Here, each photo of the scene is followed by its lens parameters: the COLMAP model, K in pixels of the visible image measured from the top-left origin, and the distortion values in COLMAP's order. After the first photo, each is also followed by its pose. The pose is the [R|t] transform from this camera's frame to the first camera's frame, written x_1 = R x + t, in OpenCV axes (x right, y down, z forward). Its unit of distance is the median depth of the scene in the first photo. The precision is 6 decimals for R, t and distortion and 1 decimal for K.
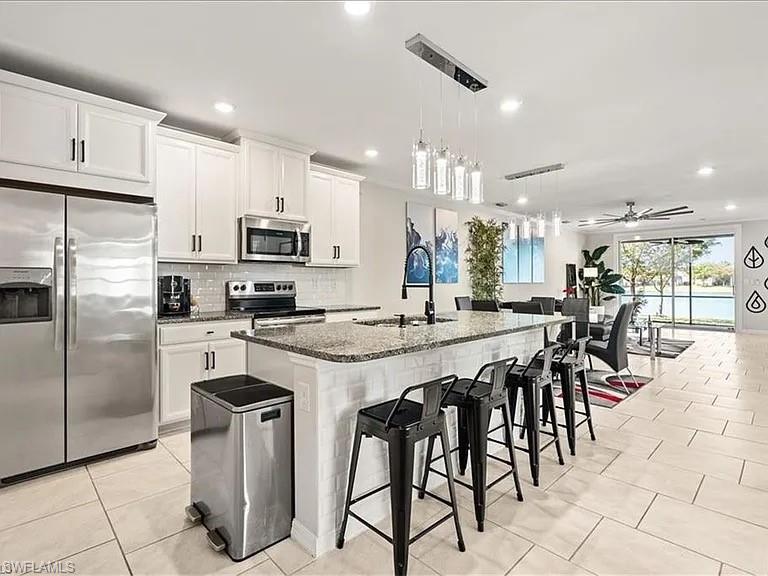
lens RADIAL K [[396.6, 0, 380.7], [0, 396.6, 280.8], [0, 0, 1]] dist [-0.015012, 0.000243]
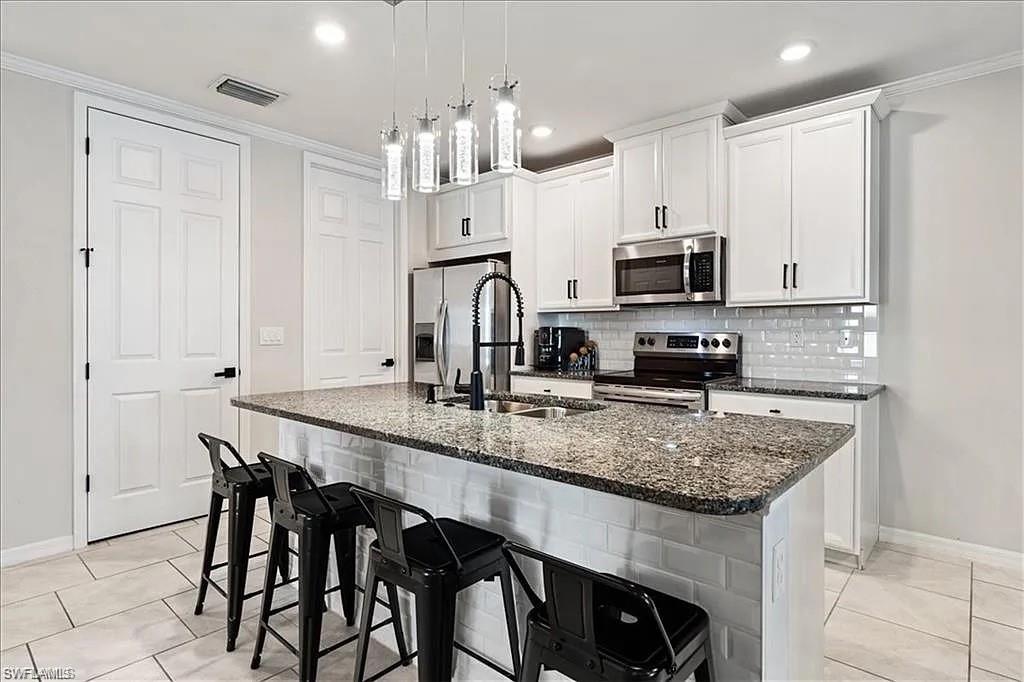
lens RADIAL K [[533.4, 0, 506.0], [0, 533.4, 335.4], [0, 0, 1]] dist [0.002393, 0.000206]
pose [[0.077255, 0.012088, -0.996938, 0.588013], [0.004051, 0.999914, 0.012438, -0.006742], [0.997003, -0.004999, 0.077199, 0.638035]]
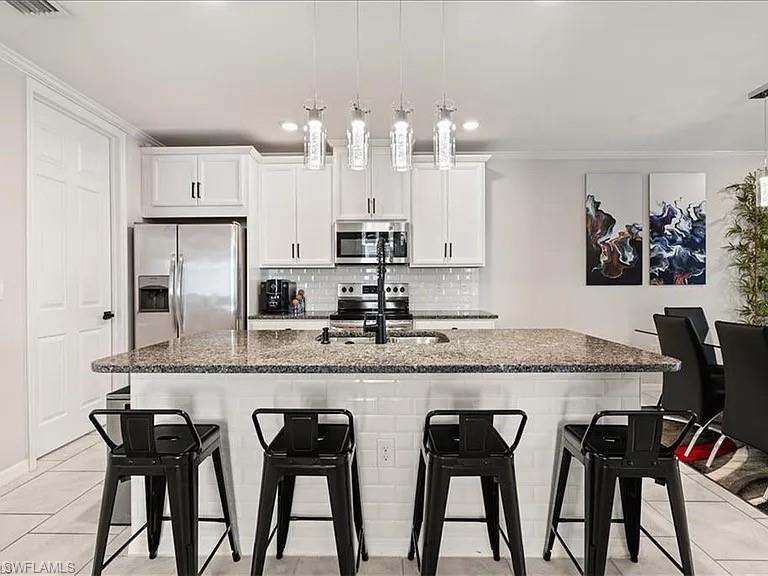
lens RADIAL K [[382.9, 0, 375.6], [0, 382.9, 286.2], [0, 0, 1]] dist [-0.011029, 0.000389]
pose [[0.706544, 0.006271, -0.707641, 0.406079], [0.005136, 0.999889, 0.013989, -0.005667], [0.707651, -0.013518, 0.706433, 0.316478]]
